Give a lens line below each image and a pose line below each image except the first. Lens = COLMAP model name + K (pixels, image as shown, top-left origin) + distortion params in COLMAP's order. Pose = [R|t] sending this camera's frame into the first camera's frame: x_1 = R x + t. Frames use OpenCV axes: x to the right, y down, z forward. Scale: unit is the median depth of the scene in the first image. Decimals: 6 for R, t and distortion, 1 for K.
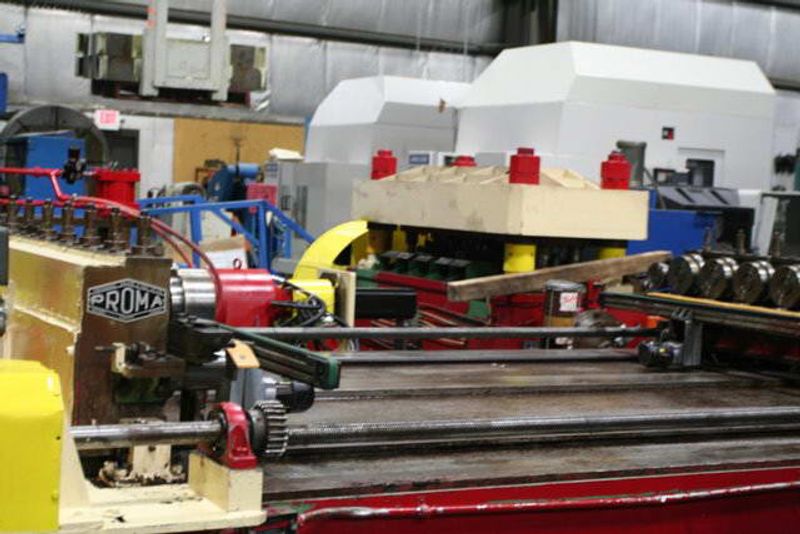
lens RADIAL K [[1371.1, 0, 399.9], [0, 1371.1, 266.2], [0, 0, 1]] dist [0.013661, 0.000000]
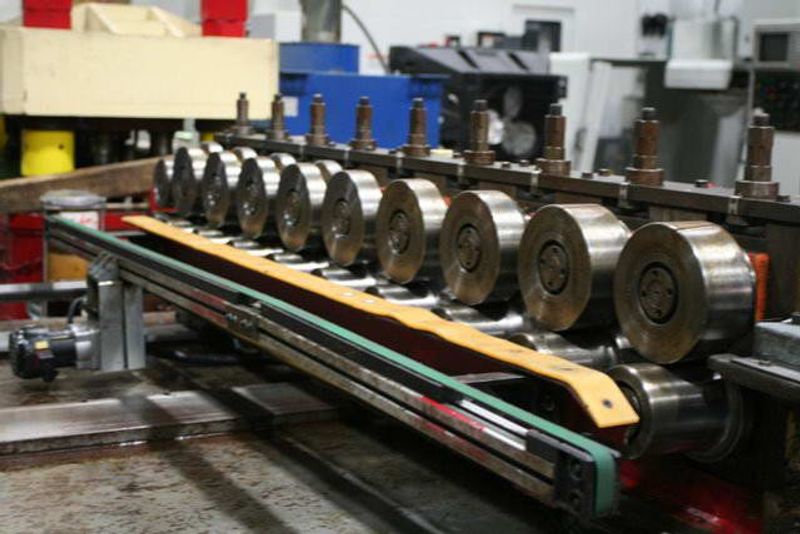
lens RADIAL K [[1290.9, 0, 399.7], [0, 1290.9, 268.3], [0, 0, 1]] dist [0.013057, 0.000000]
pose [[0.999827, -0.018548, -0.001649, 0.171384], [0.018621, 0.995896, 0.088570, -0.001737], [0.000000, -0.088585, 0.996069, 0.296058]]
